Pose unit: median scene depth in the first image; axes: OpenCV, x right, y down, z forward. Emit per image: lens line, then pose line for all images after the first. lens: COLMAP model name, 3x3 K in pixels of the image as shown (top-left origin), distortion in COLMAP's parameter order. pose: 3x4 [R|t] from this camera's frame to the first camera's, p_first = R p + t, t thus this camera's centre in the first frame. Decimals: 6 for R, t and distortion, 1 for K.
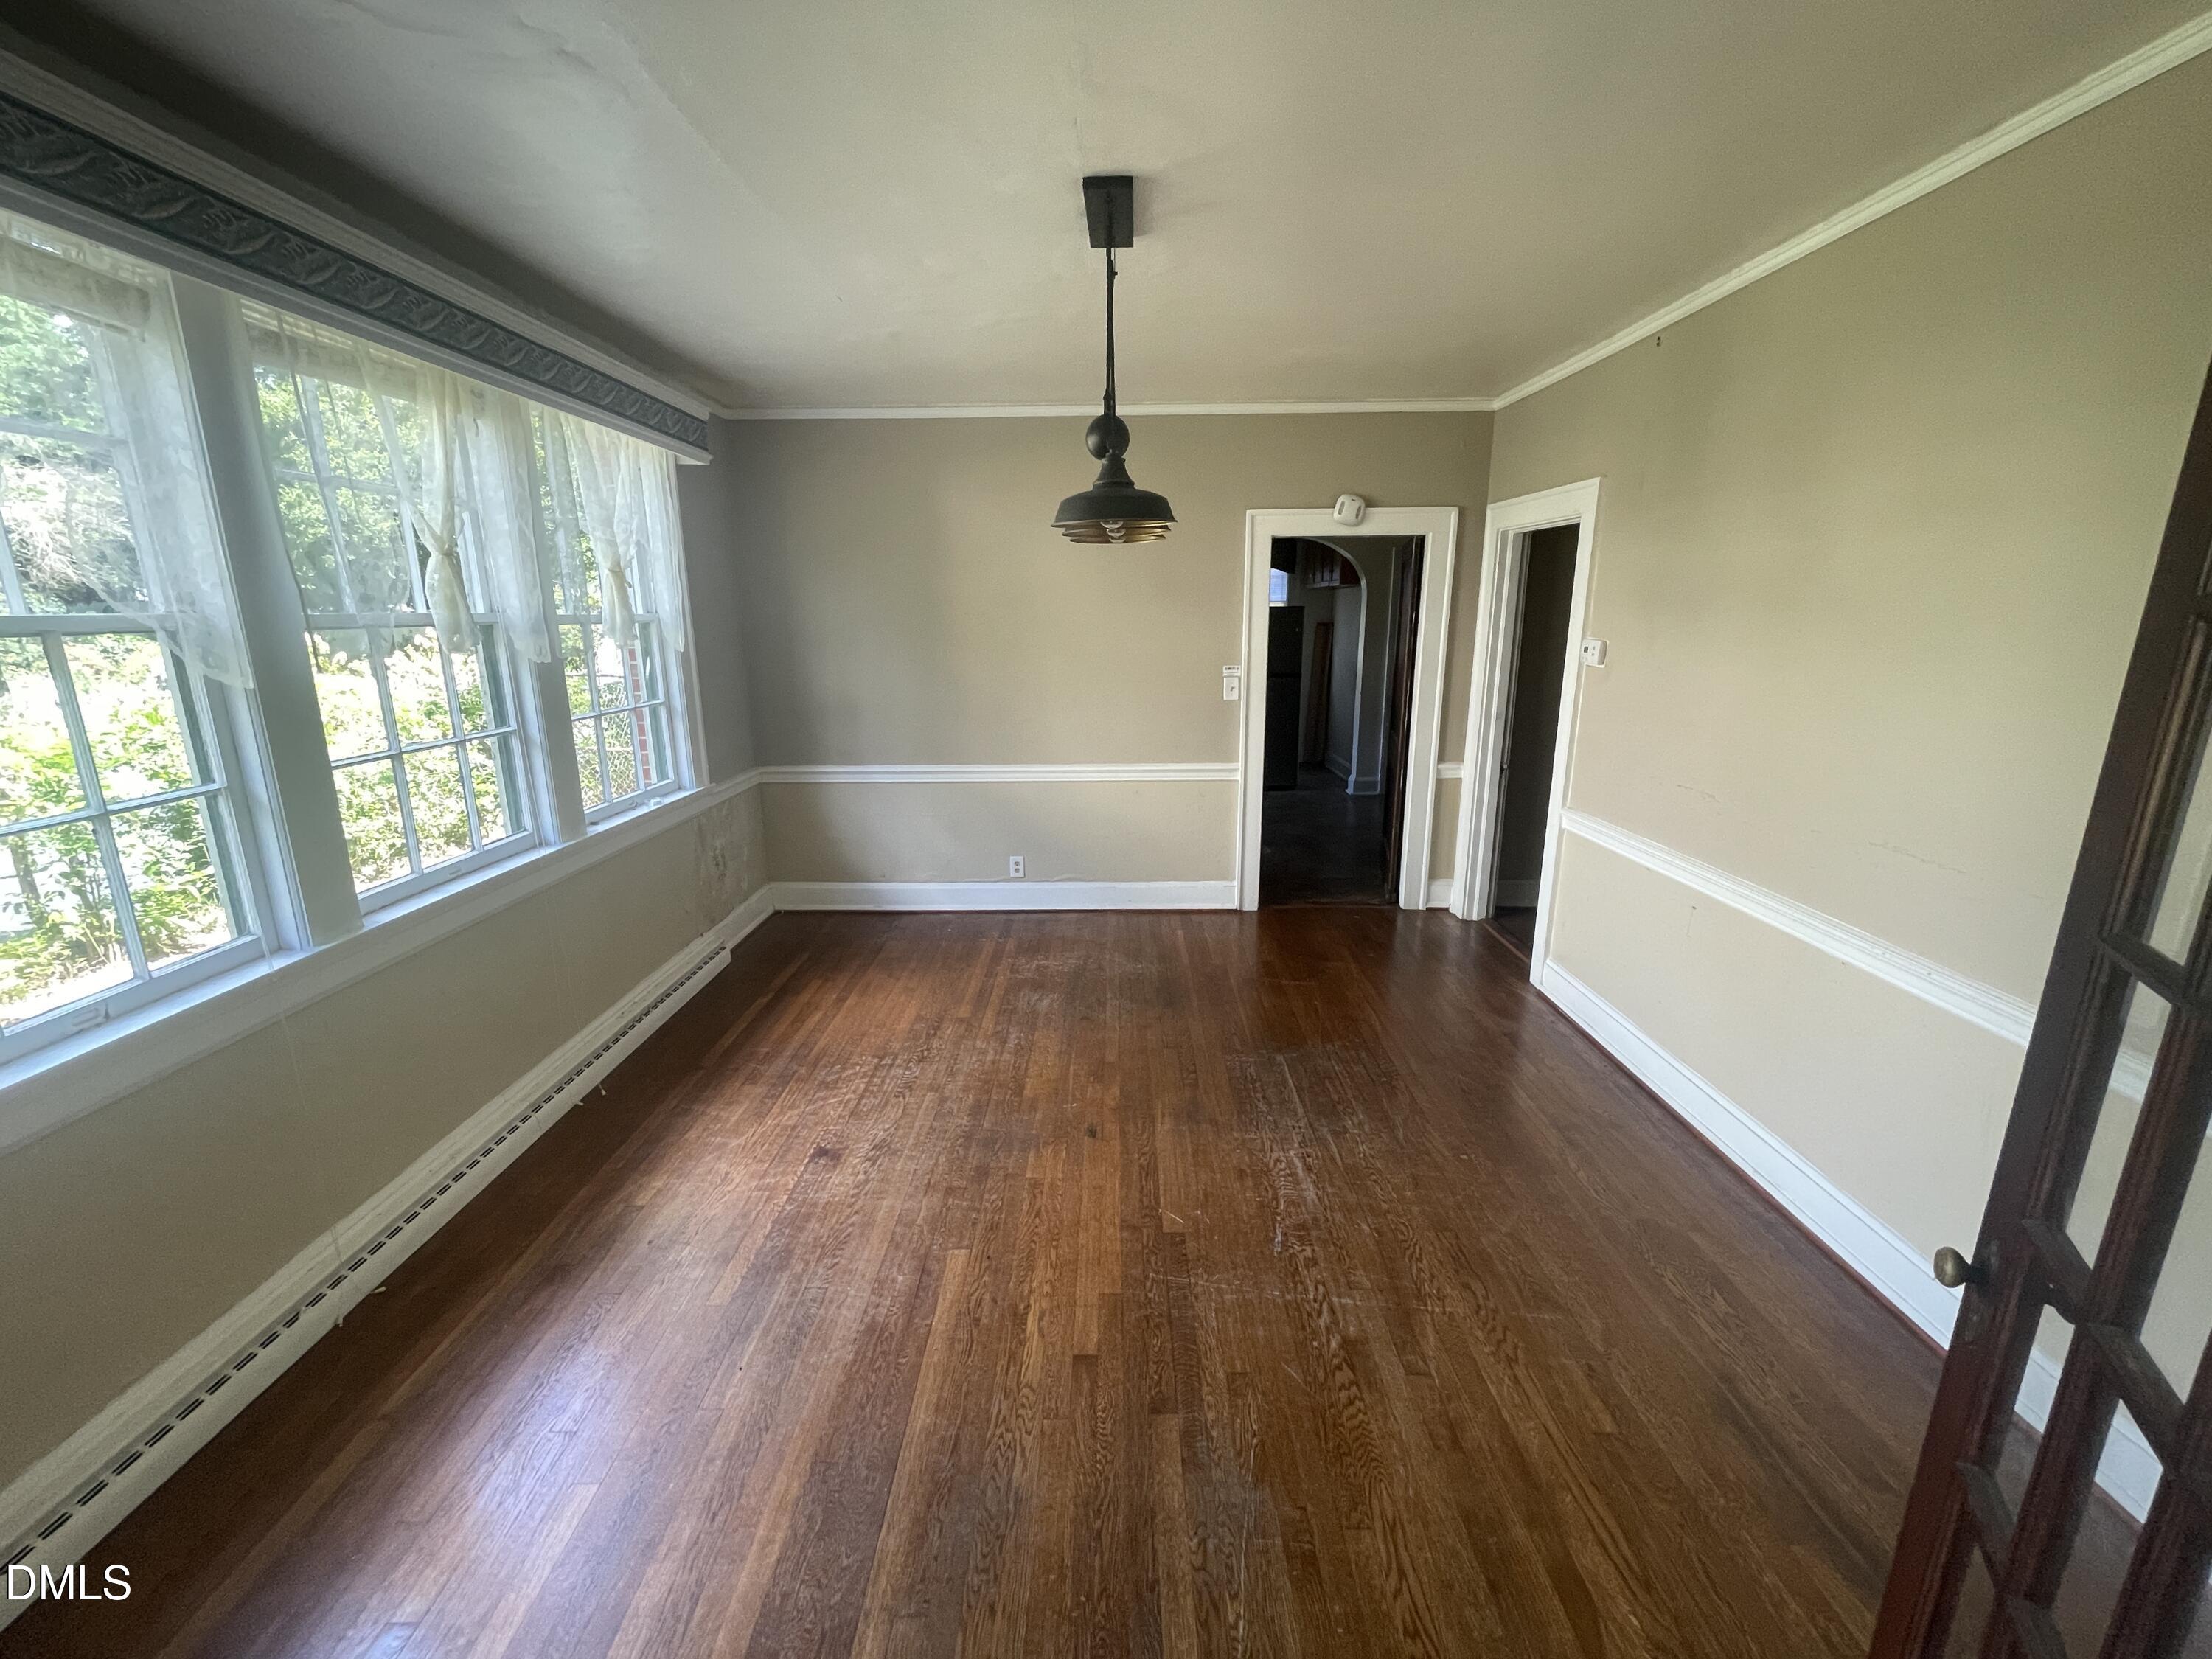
lens RADIAL K [[897.9, 0, 1102.0], [0, 897.9, 828.5], [0, 0, 1]] dist [-0.002278, -0.000434]
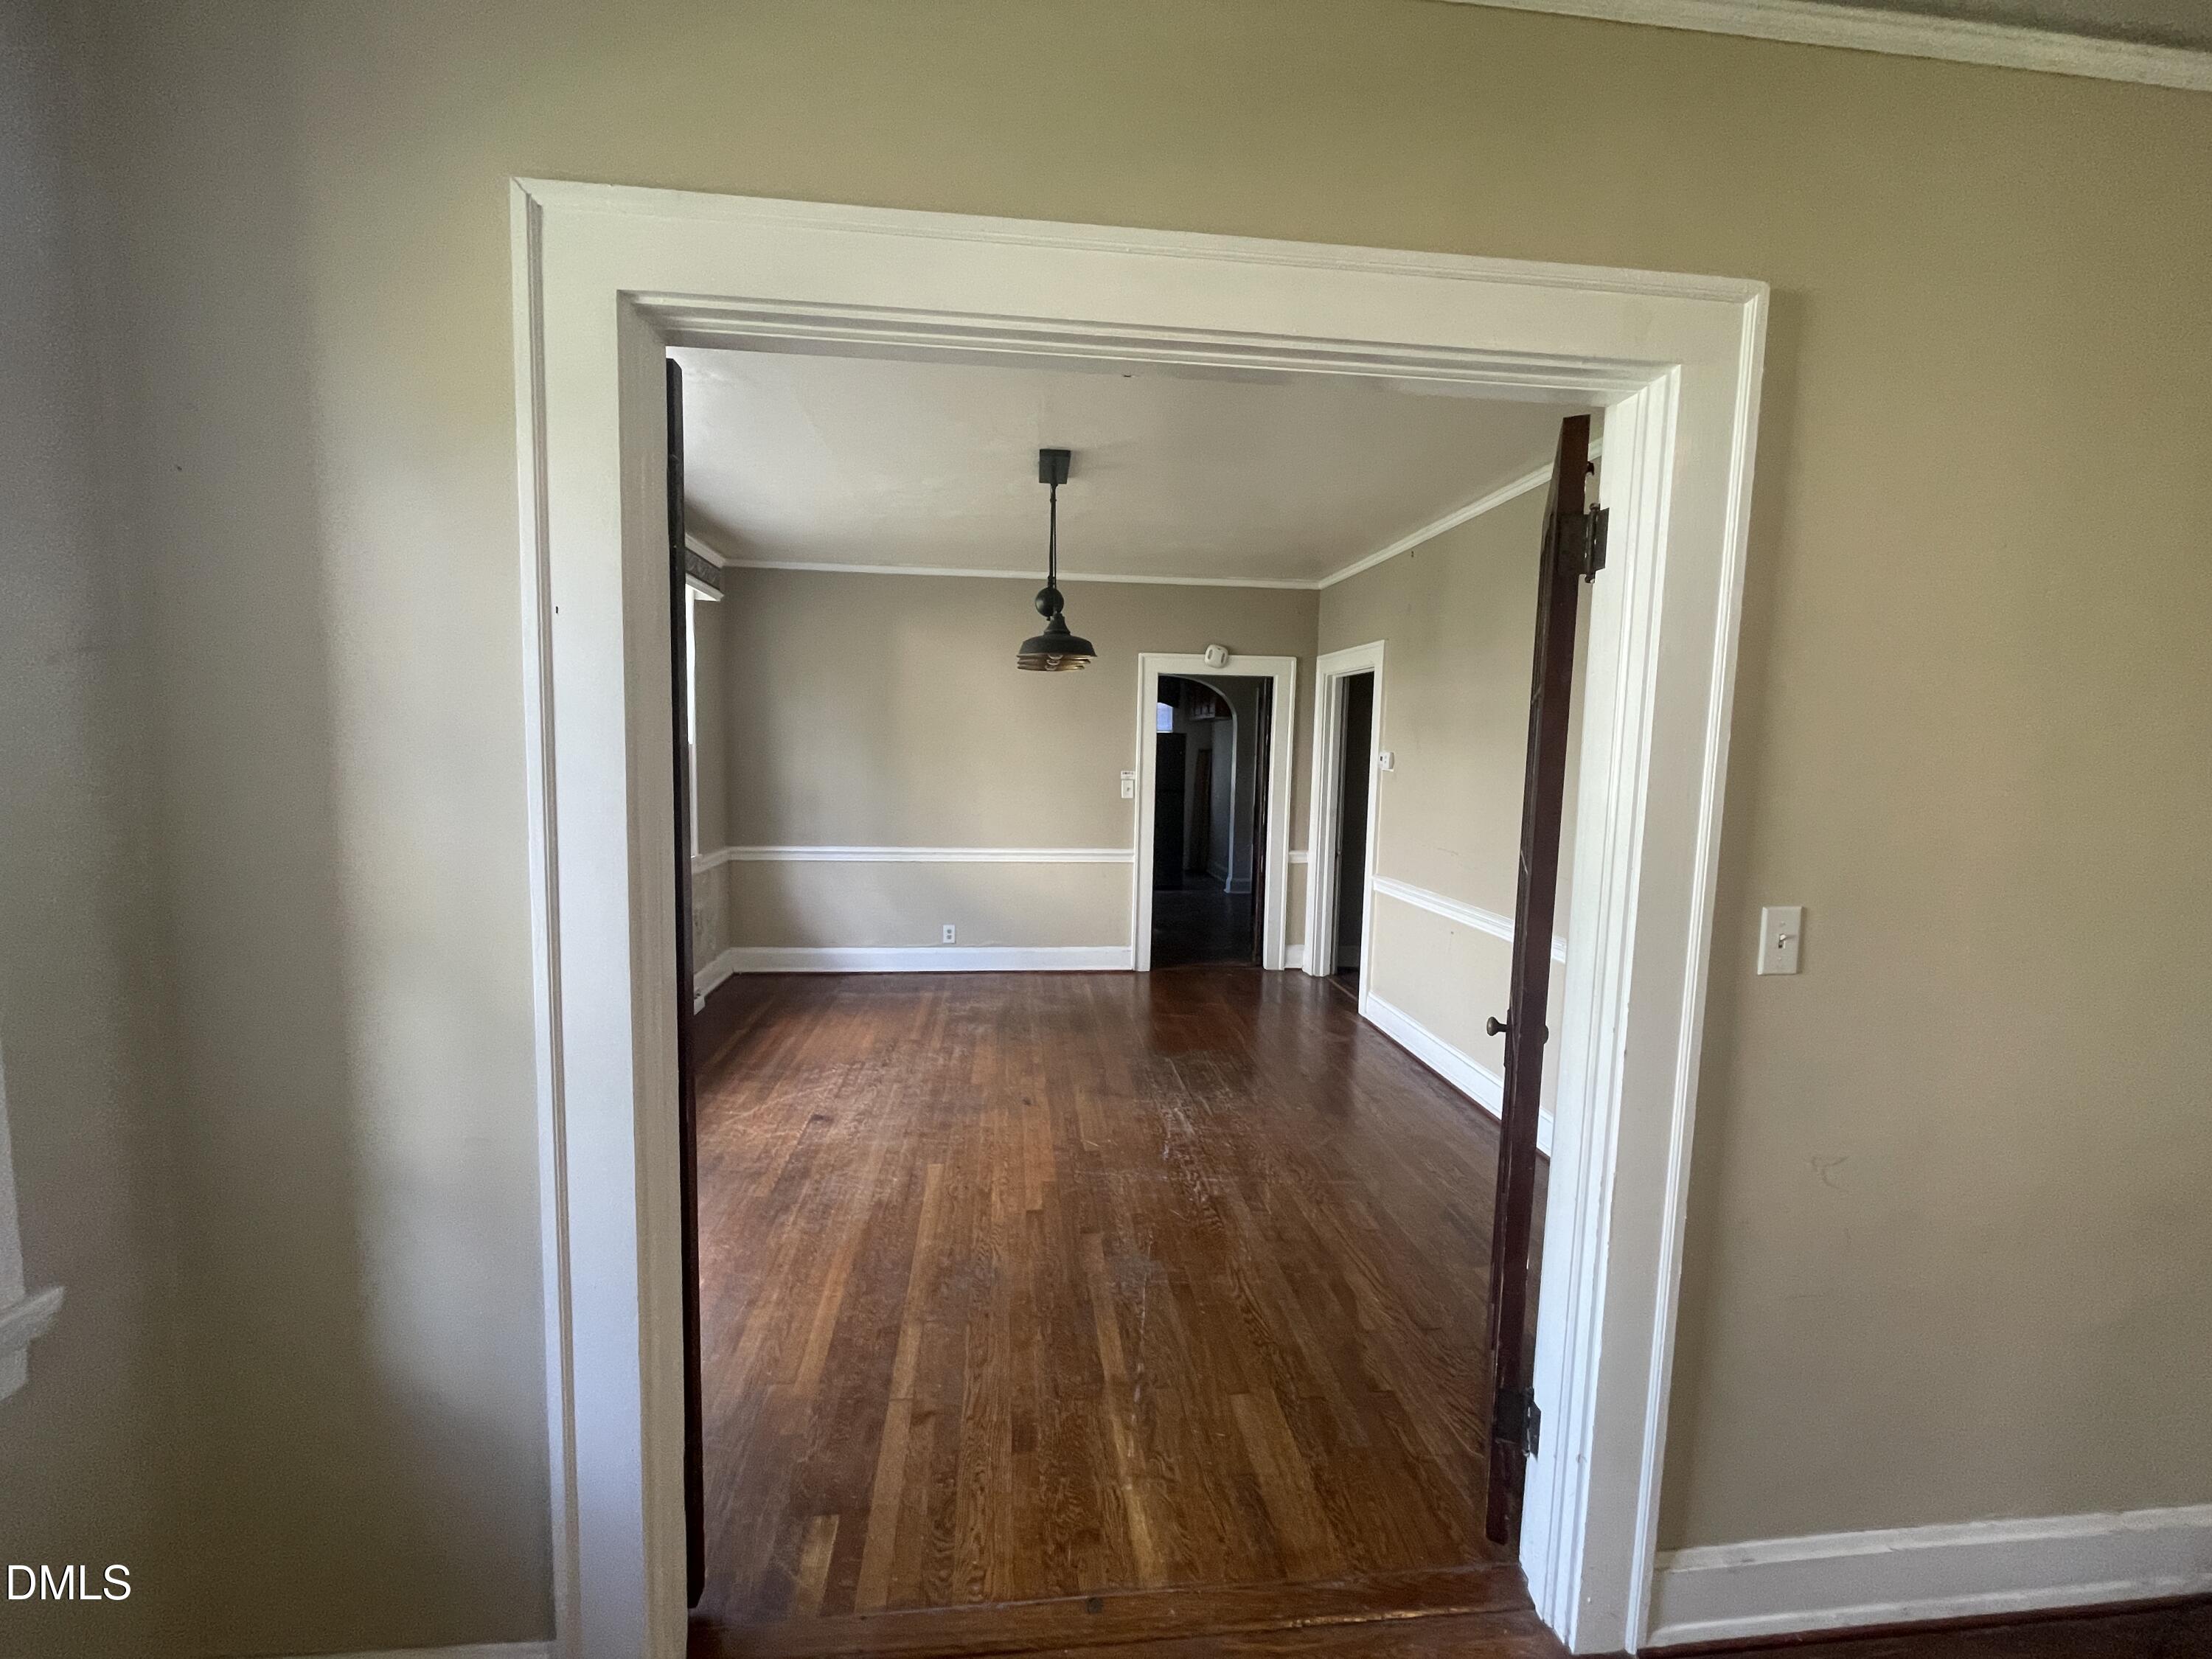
lens RADIAL K [[897.9, 0, 1102.0], [0, 897.9, 828.5], [0, 0, 1]] dist [-0.002278, -0.000434]
pose [[0.992803, 0.016895, 0.118559, -0.059526], [0.000563, 0.989330, -0.145694, 0.123417], [-0.119755, 0.144712, 0.982200, -0.334502]]
